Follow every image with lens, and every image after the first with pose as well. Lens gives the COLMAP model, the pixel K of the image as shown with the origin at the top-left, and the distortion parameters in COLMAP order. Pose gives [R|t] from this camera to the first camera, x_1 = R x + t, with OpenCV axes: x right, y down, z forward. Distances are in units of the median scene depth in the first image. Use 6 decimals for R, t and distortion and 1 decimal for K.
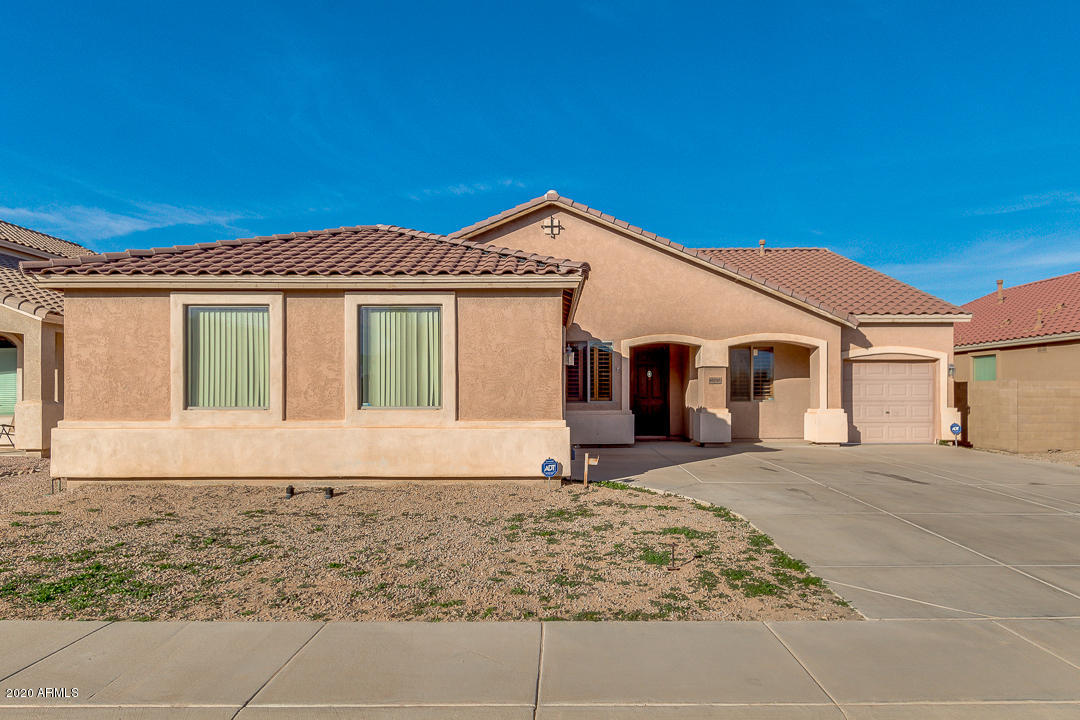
lens RADIAL K [[646.8, 0, 552.1], [0, 646.8, 393.7], [0, 0, 1]] dist [0.003143, 0.006495]
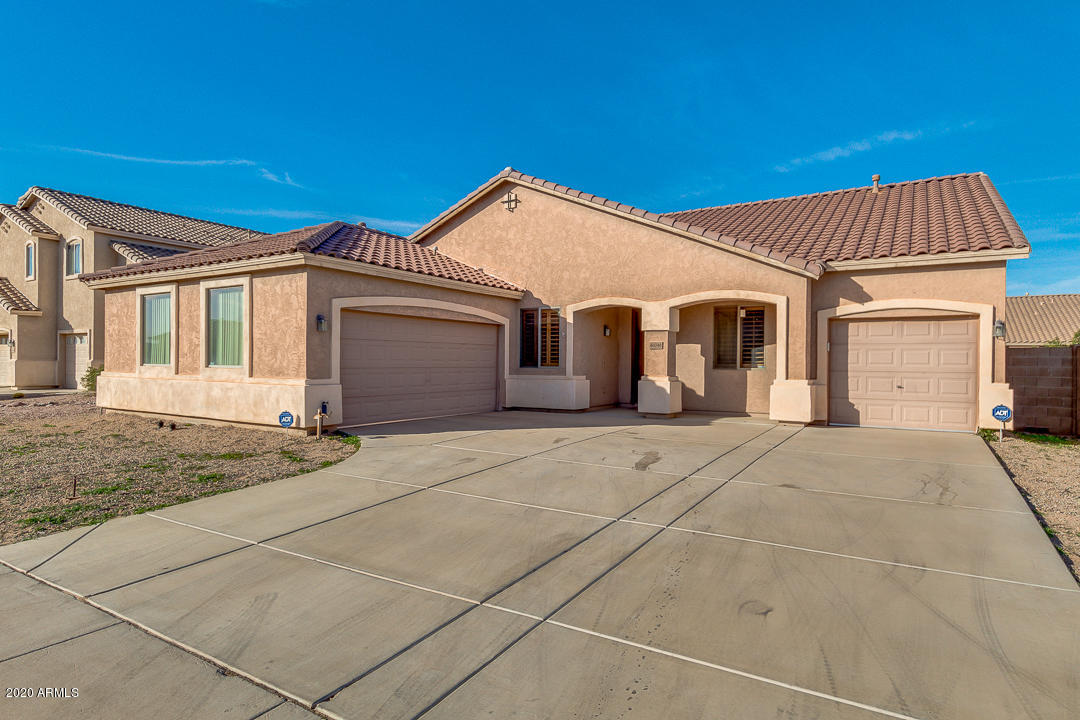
lens RADIAL K [[602.4, 0, 534.4], [0, 602.4, 361.8], [0, 0, 1]] dist [0.007518, -0.000662]
pose [[0.845312, 0.009460, -0.534188, 0.929317], [-0.009656, 0.999950, 0.002428, 0.003538], [0.534185, 0.003105, 0.845362, 0.306262]]
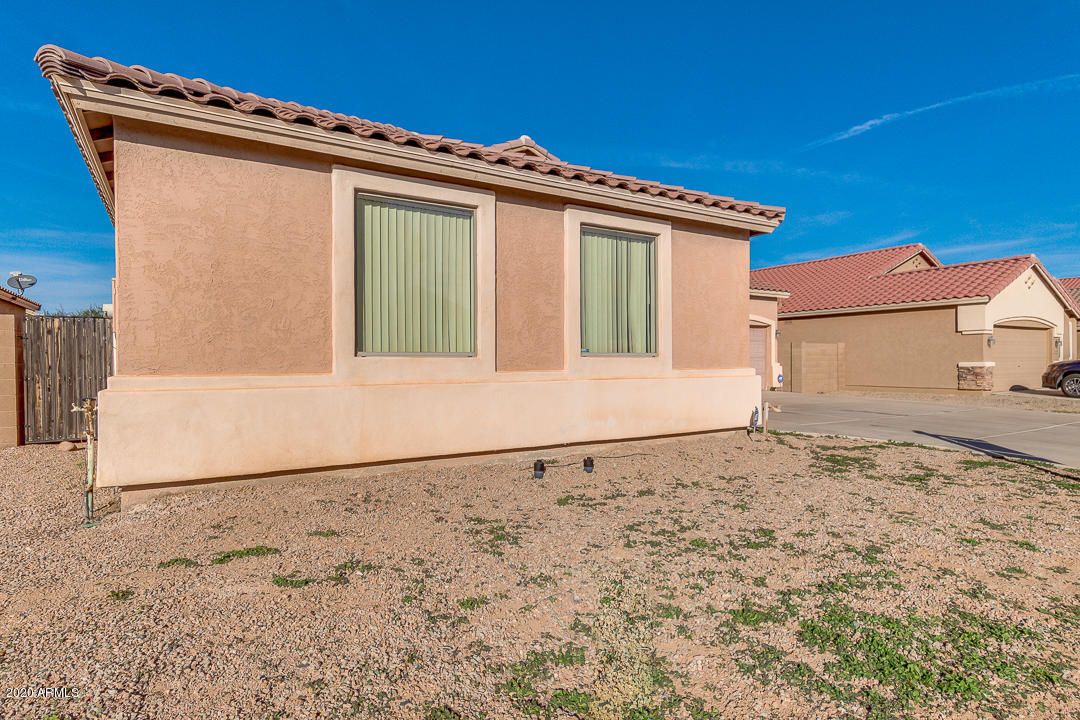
lens RADIAL K [[584.9, 0, 547.8], [0, 584.9, 363.1], [0, 0, 1]] dist [0.002786, 0.000418]
pose [[0.846855, -0.003770, 0.531810, -0.704154], [0.001771, 0.999989, 0.004269, 0.029077], [-0.531820, -0.002674, 0.846853, 0.416527]]
